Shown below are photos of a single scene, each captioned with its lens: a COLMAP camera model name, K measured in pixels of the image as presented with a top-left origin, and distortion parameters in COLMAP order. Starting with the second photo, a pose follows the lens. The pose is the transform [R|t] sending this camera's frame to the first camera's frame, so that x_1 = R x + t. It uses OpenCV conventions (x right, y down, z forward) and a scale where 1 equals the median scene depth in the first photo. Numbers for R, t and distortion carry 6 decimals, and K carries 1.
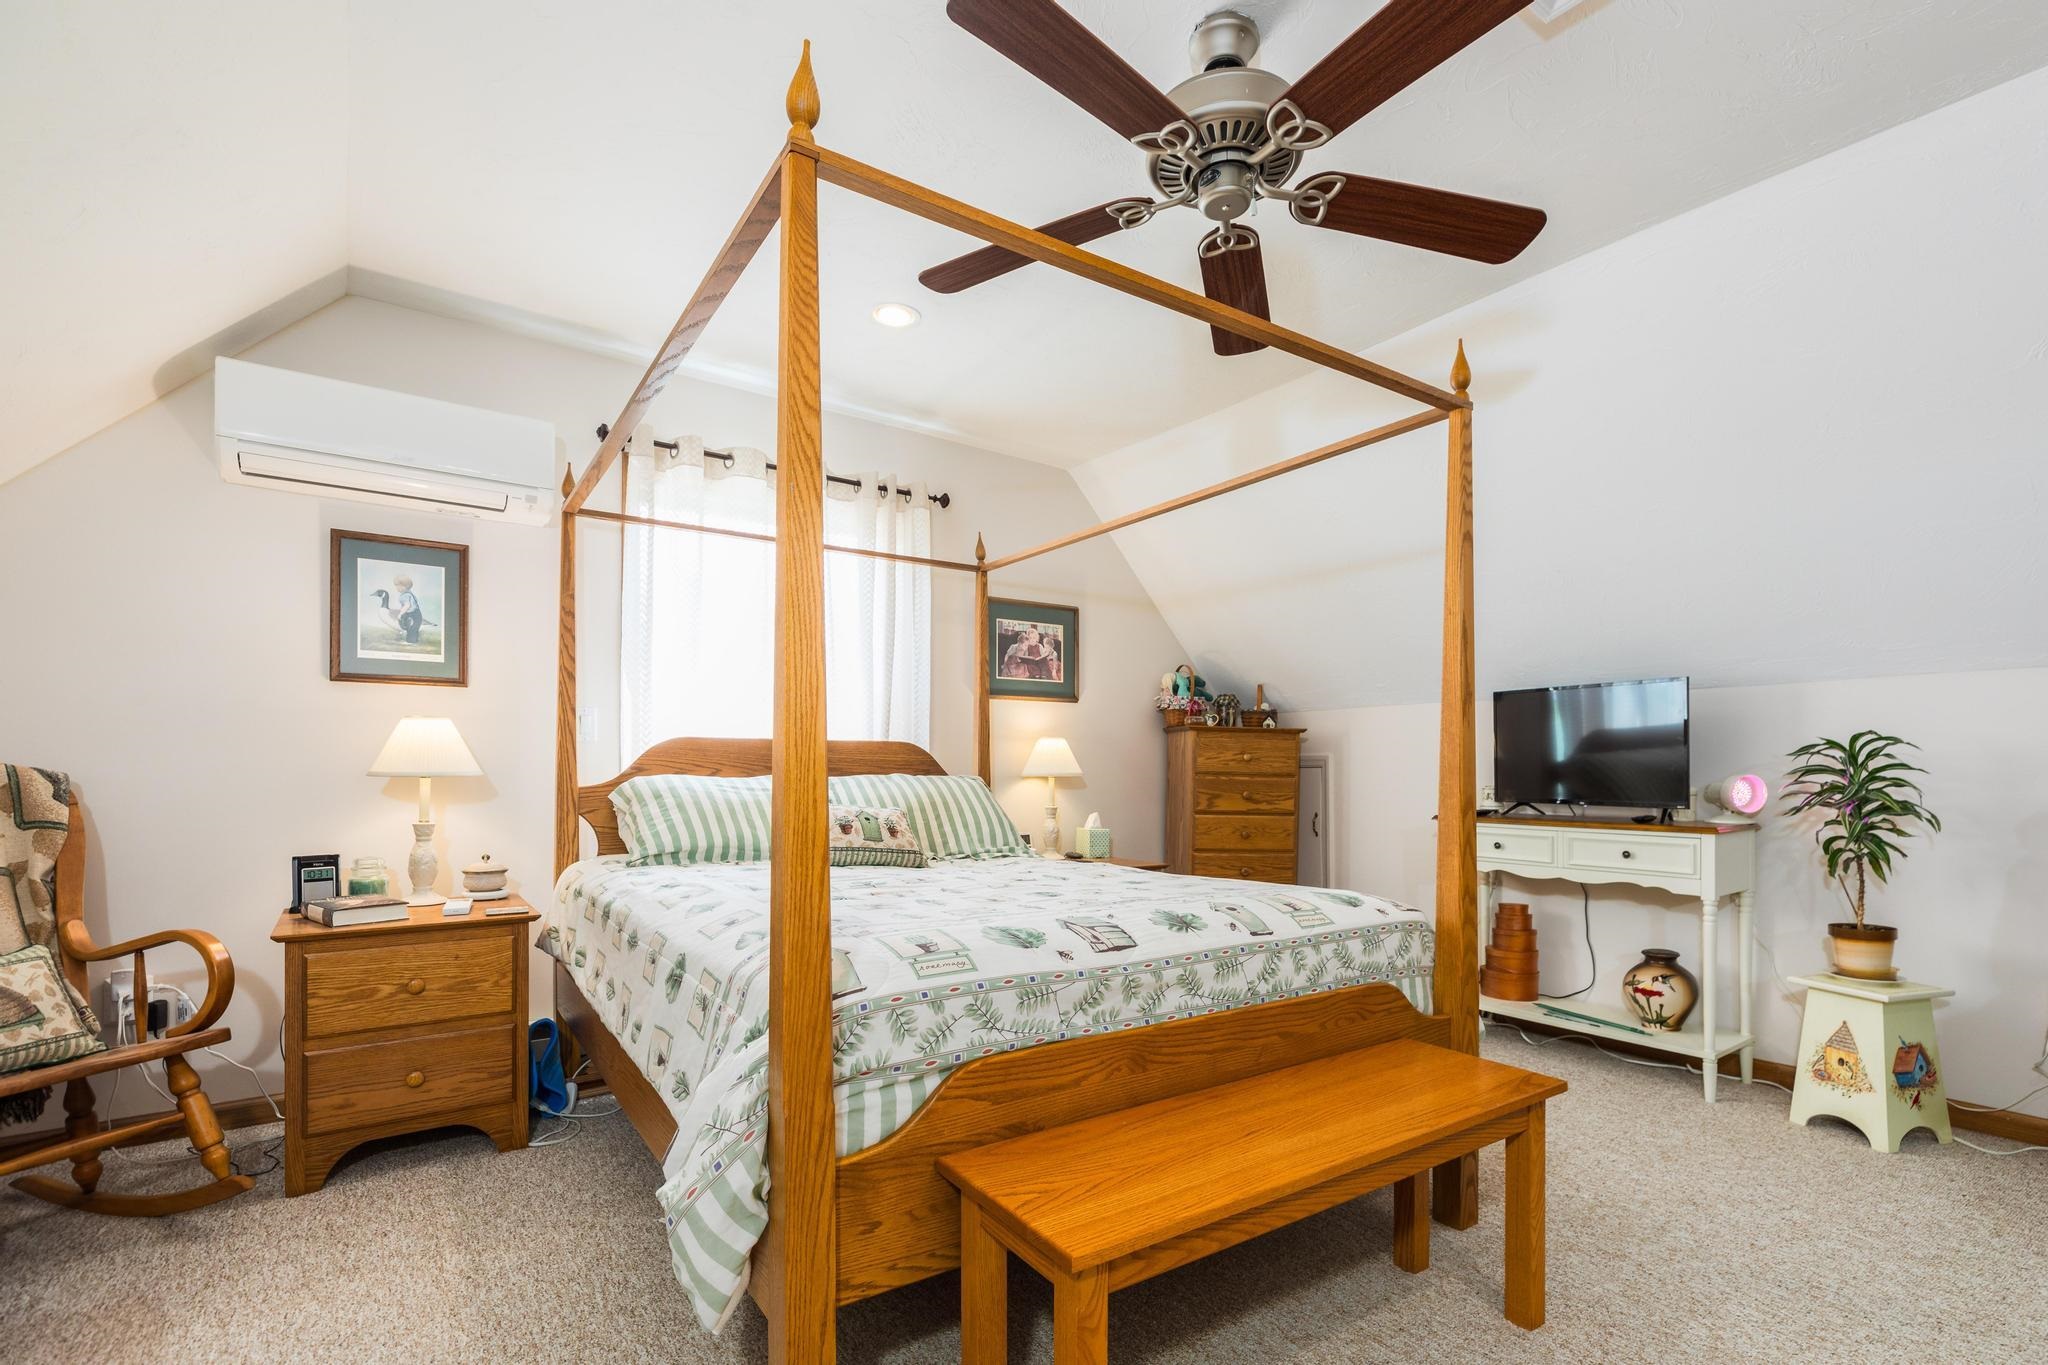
lens RADIAL K [[947.2, 0, 1012.2], [0, 947.2, 772.5], [0, 0, 1]] dist [0.011017, -0.000137]
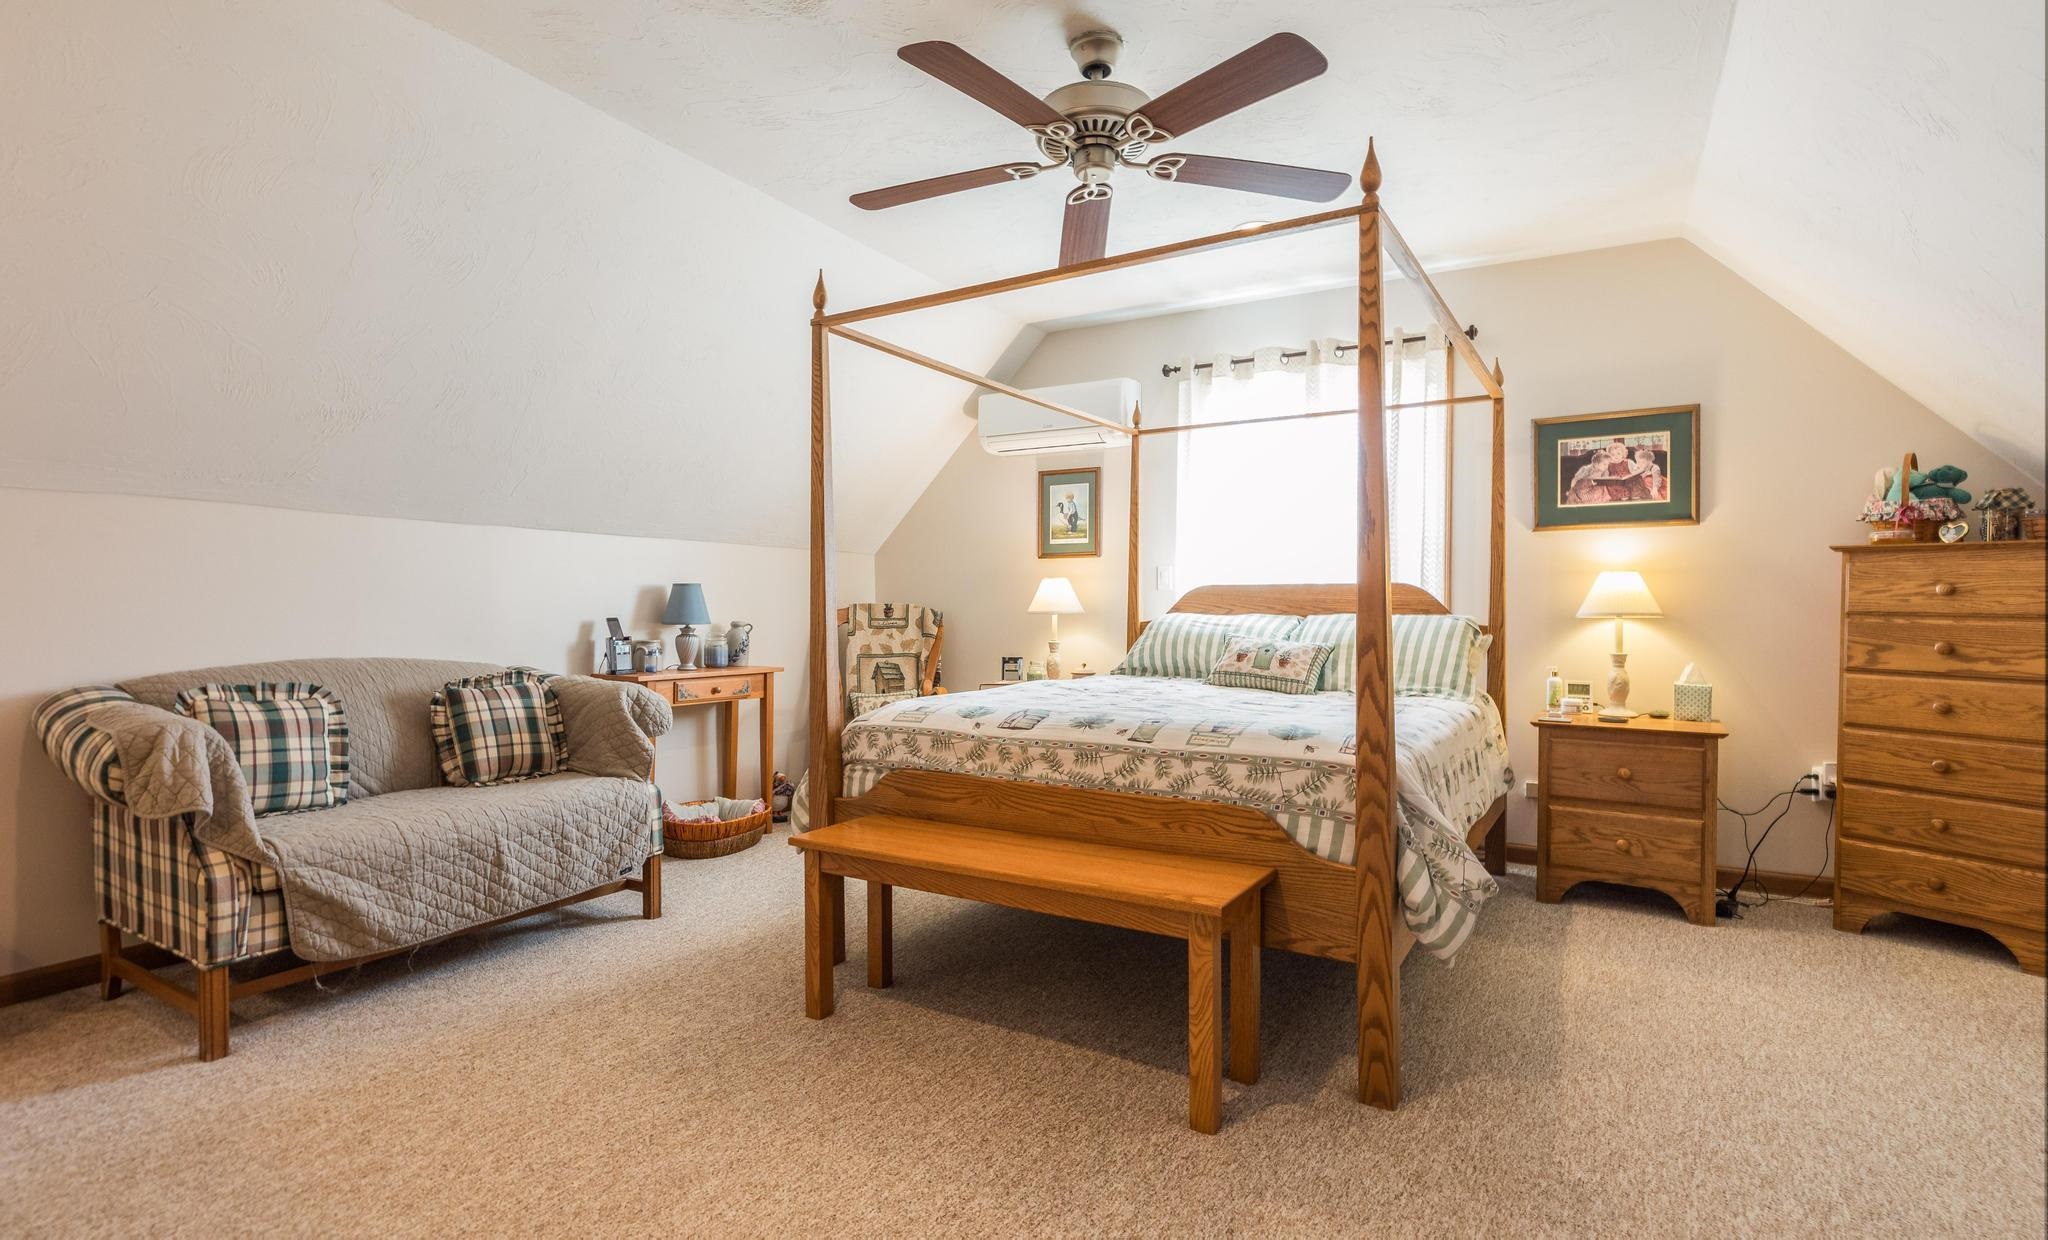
lens RADIAL K [[982.2, 0, 1020.0], [0, 982.2, 616.9], [0, 0, 1]] dist [0.002148, 0.000480]
pose [[0.419595, 0.004093, -0.907702, 0.855585], [-0.003304, 0.999990, 0.002981, 0.004291], [0.907705, 0.001748, 0.419605, 0.207625]]
